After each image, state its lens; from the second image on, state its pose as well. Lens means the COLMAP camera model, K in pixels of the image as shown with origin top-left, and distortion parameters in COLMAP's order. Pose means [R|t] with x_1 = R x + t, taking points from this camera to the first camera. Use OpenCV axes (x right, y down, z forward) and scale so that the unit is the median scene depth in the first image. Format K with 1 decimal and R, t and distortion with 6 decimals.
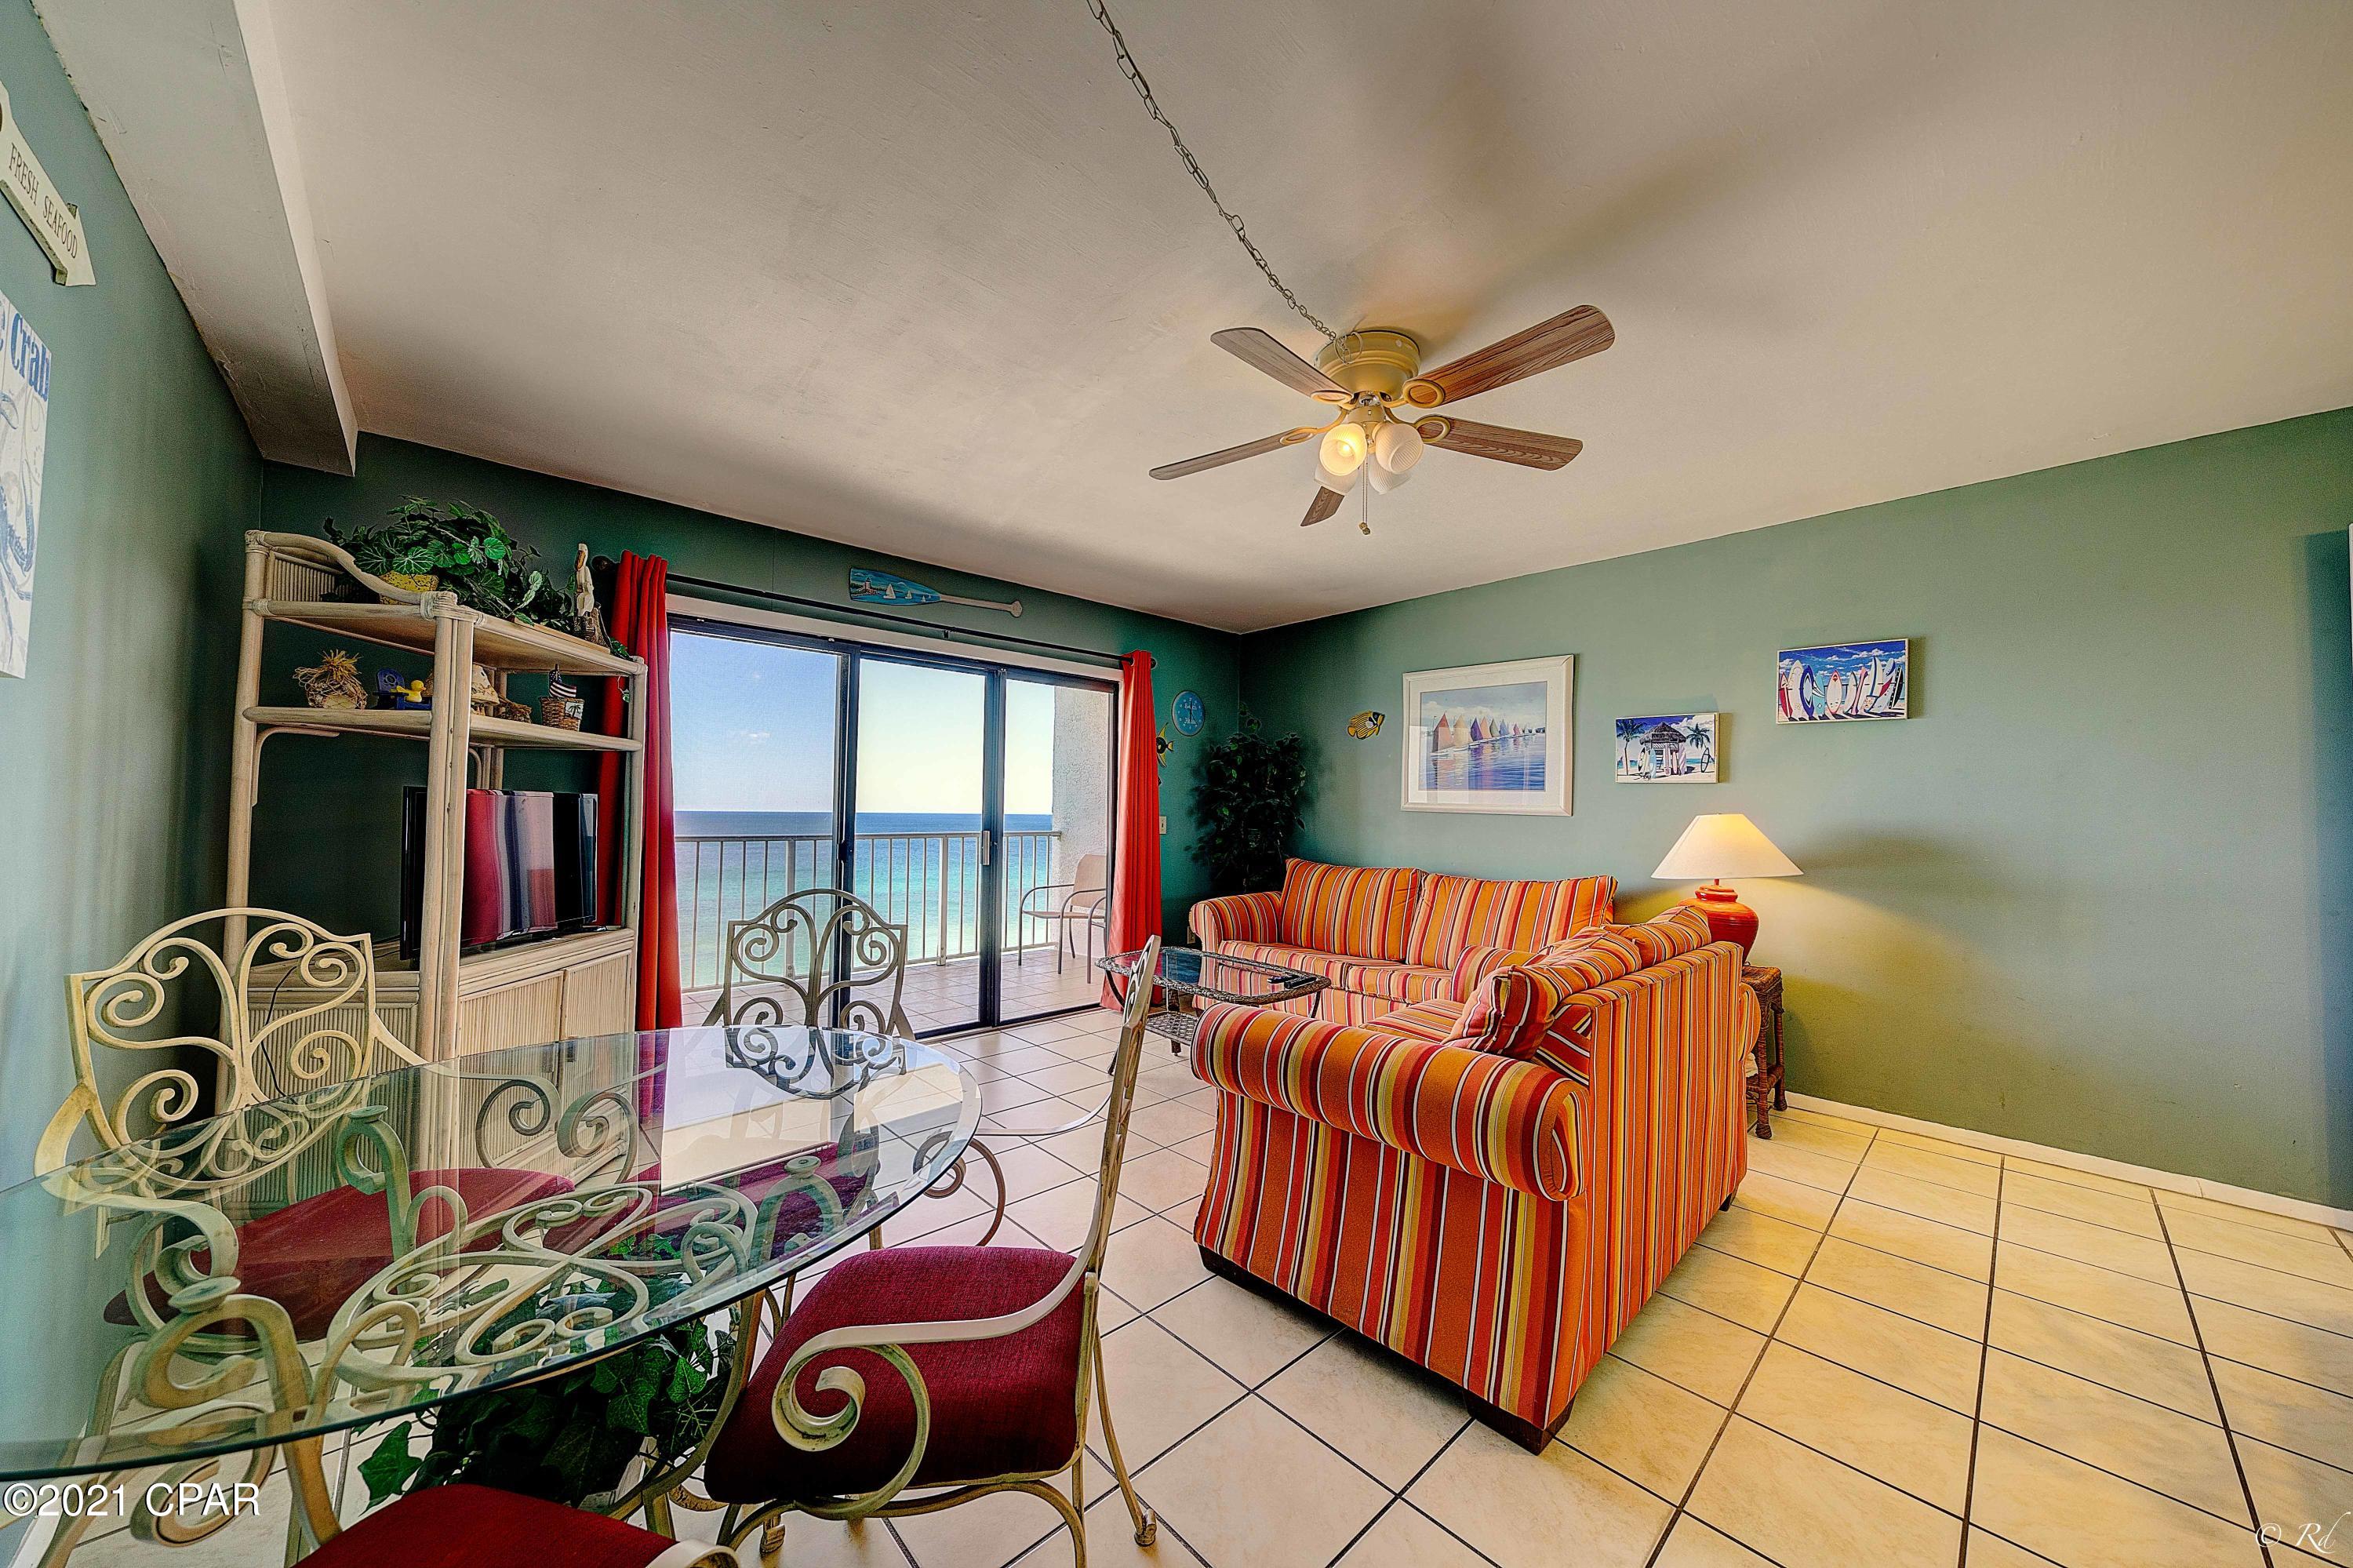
lens RADIAL K [[804.5, 0, 1176.6], [0, 804.5, 797.0], [0, 0, 1]] dist [-0.002569, 0.000036]
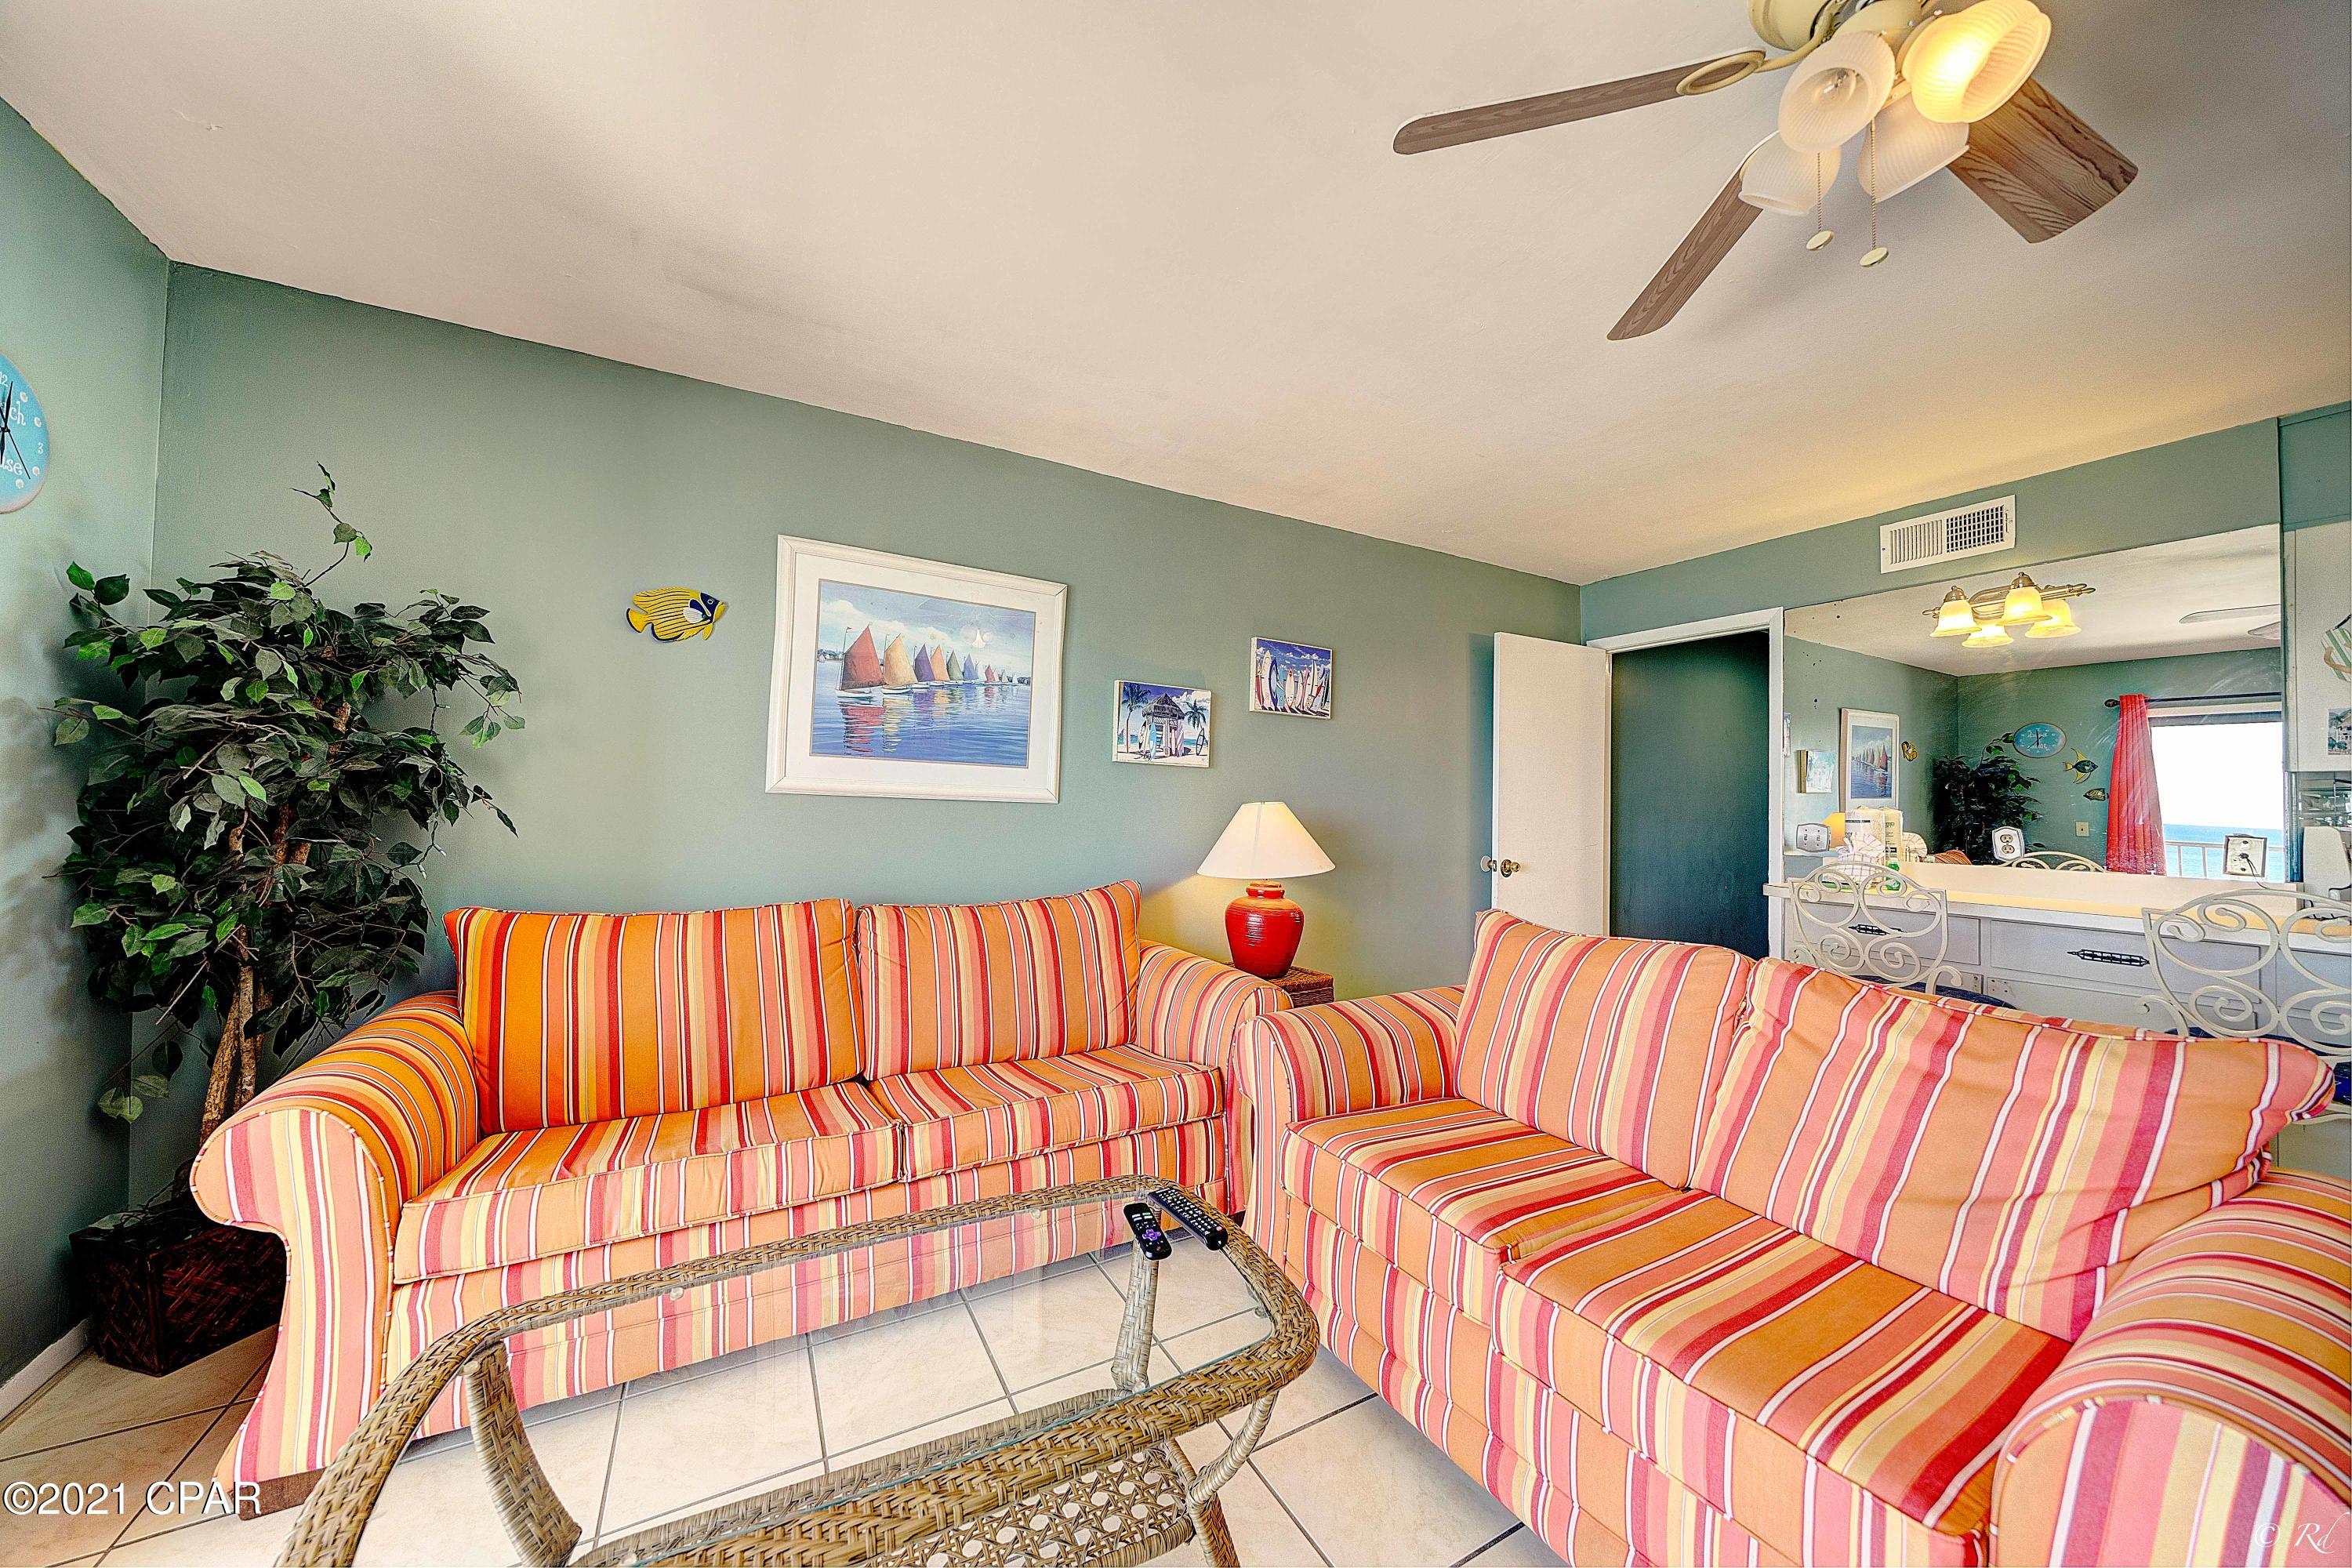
lens RADIAL K [[804.1, 0, 1176.8], [0, 804.1, 791.5], [0, 0, 1]] dist [-0.002569, 0.000036]
pose [[0.240756, 0.004609, 0.970575, -0.220653], [-0.033268, 0.999440, 0.003507, 0.007567], [-0.970015, -0.033133, 0.240774, 0.794617]]
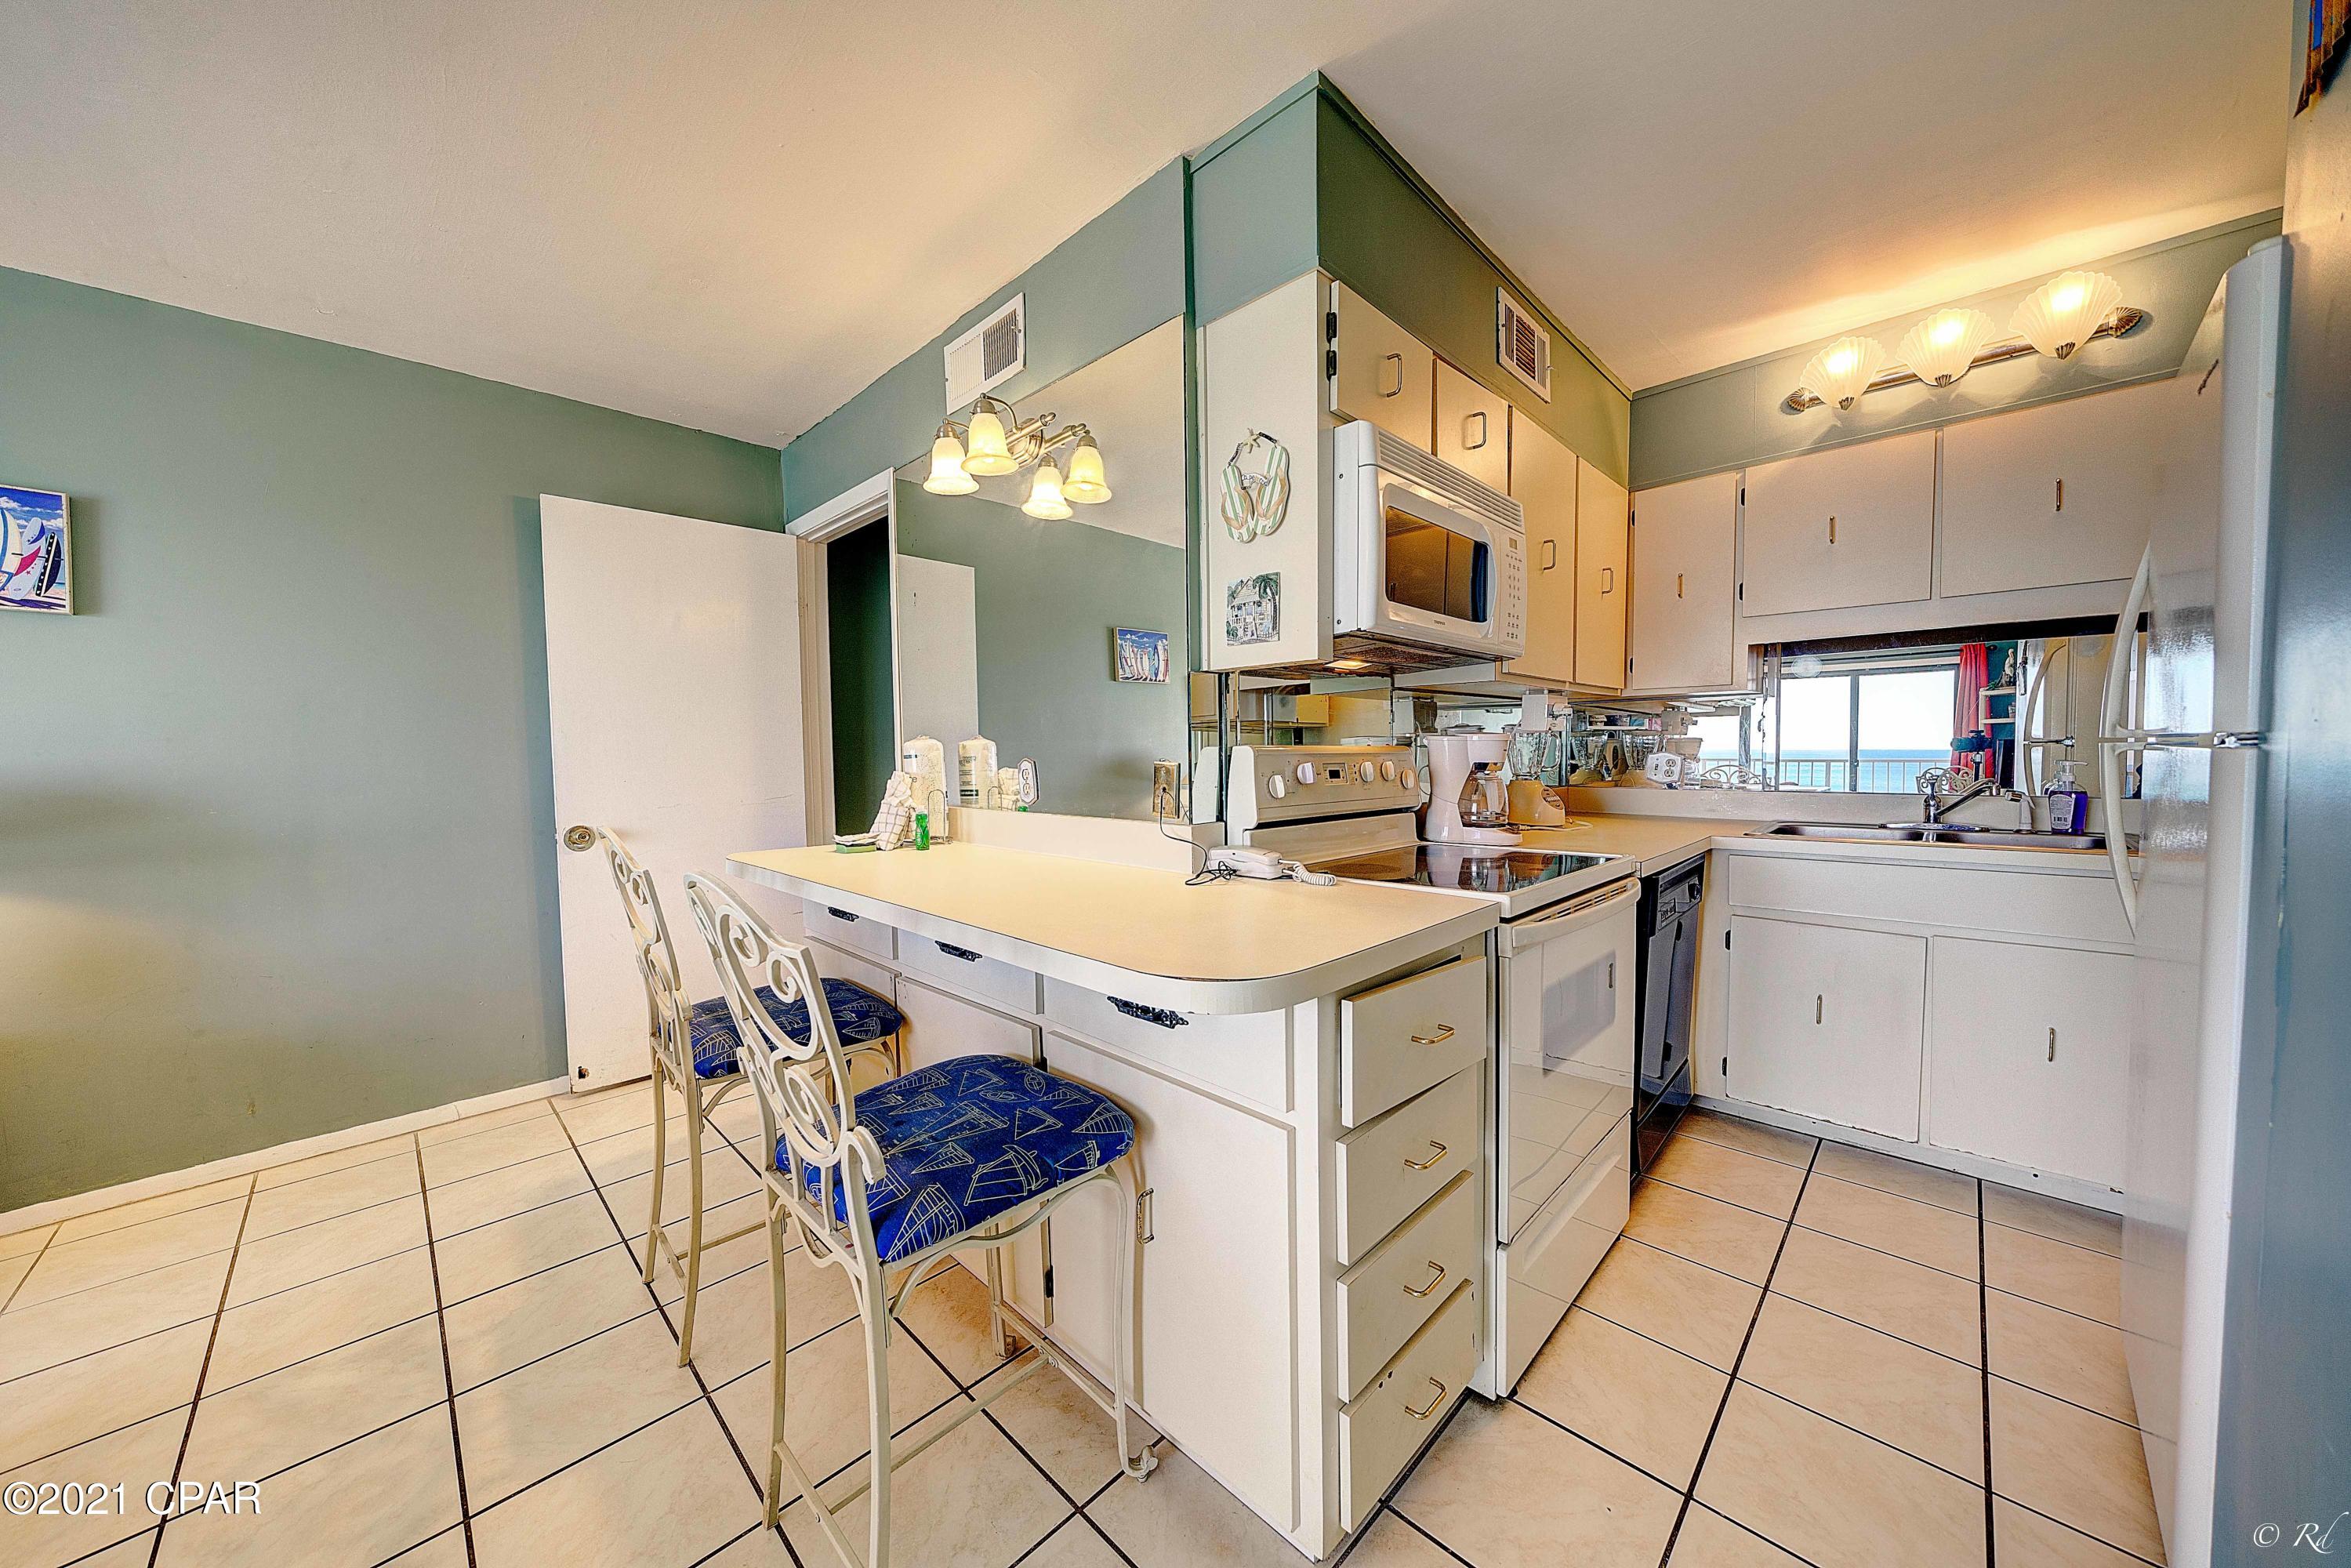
lens RADIAL K [[803.8, 0, 1169.6], [0, 803.8, 780.3], [0, 0, 1]] dist [-0.002569, 0.000036]
pose [[-0.033487, -0.055038, 0.997923, 0.169261], [-0.003929, 0.998482, 0.054937, 0.001390], [-0.999431, -0.002081, -0.033652, 0.083141]]
